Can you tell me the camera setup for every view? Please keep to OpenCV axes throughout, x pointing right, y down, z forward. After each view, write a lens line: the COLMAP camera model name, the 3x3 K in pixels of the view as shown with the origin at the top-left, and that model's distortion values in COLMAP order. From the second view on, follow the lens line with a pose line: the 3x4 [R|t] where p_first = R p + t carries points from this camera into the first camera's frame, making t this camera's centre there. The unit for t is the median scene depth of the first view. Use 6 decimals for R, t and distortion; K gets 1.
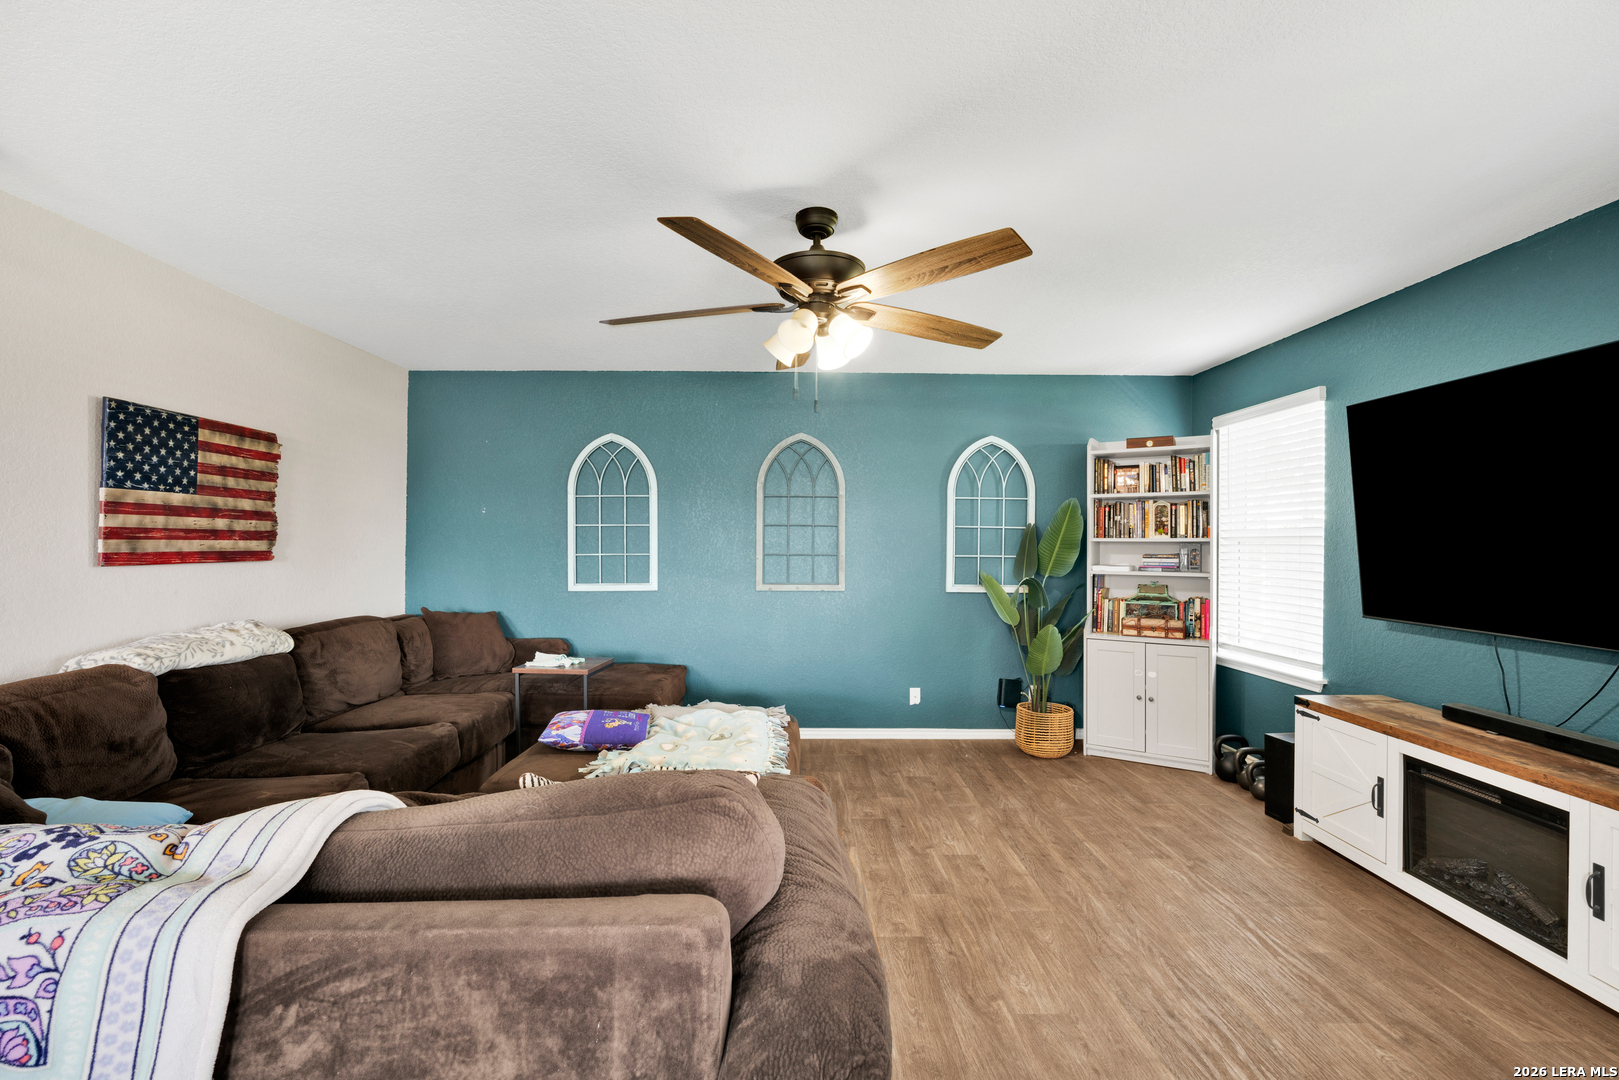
lens RADIAL K [[703.5, 0, 805.5], [0, 703.5, 542.6], [0, 0, 1]] dist [0.000202, -0.000093]
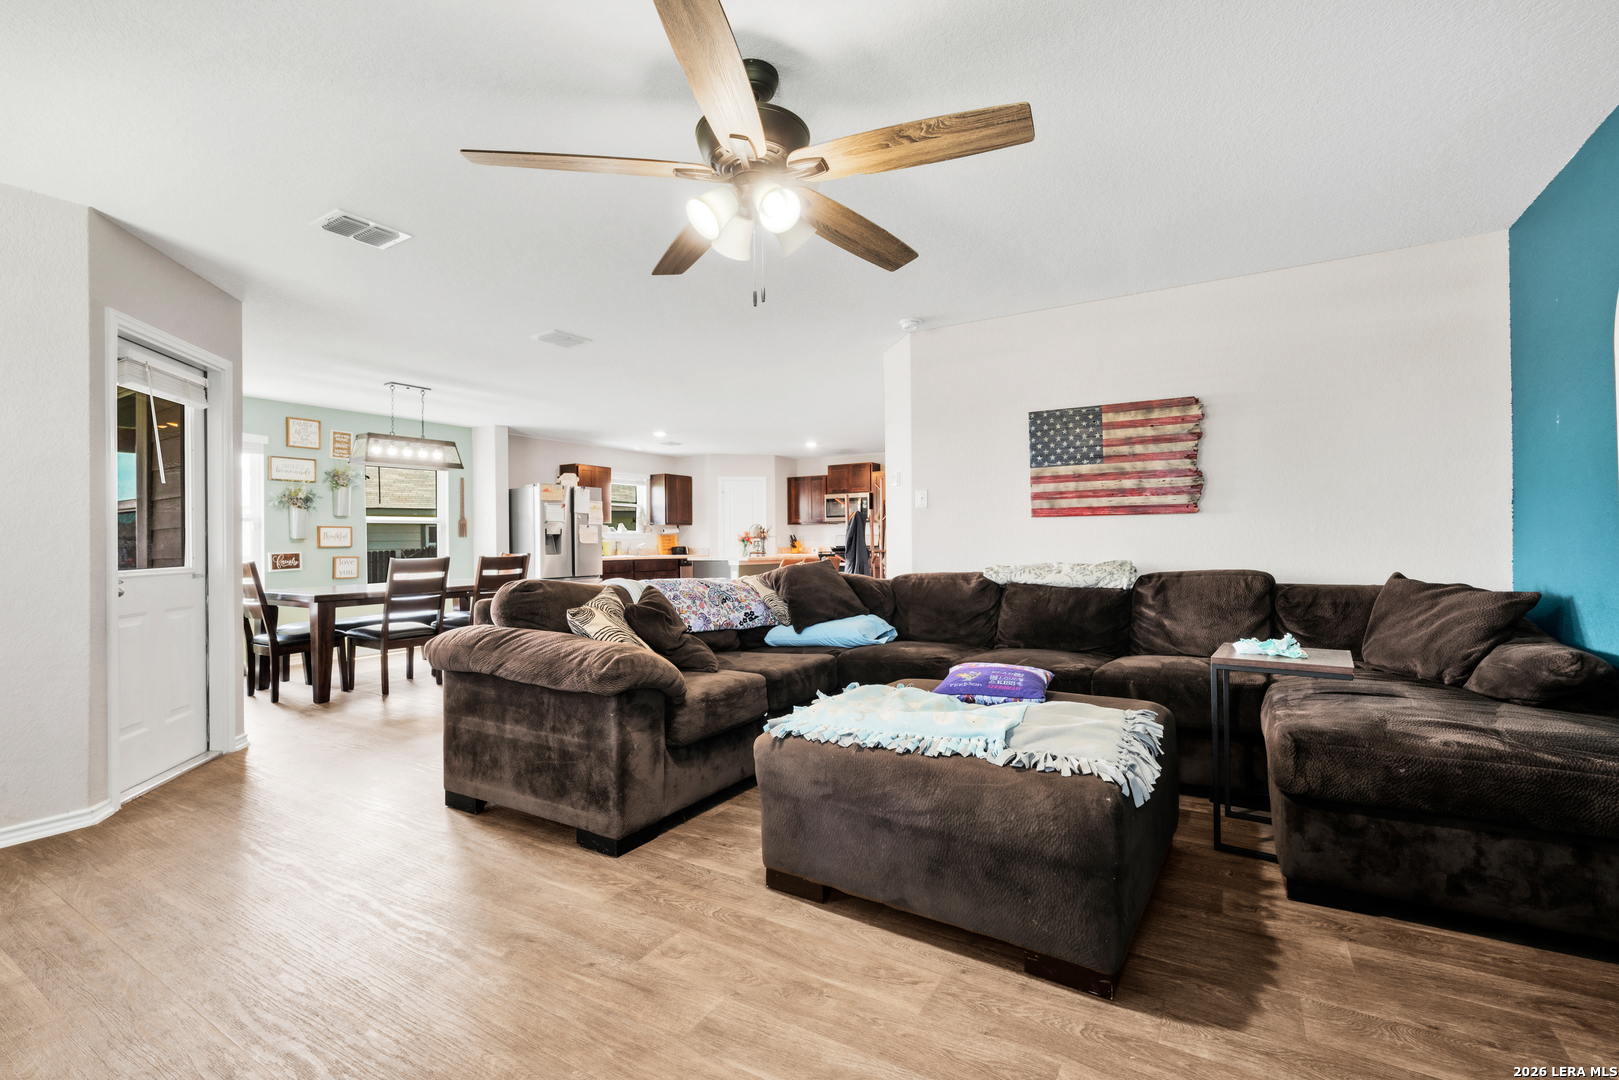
lens RADIAL K [[703.5, 0, 806.0], [0, 703.5, 543.1], [0, 0, 1]] dist [0.000202, -0.000093]
pose [[-0.525806, 0.002163, -0.850602, 0.577682], [0.008466, 0.999961, -0.002691, 0.083055], [0.850563, -0.008616, -0.525803, 1.244152]]
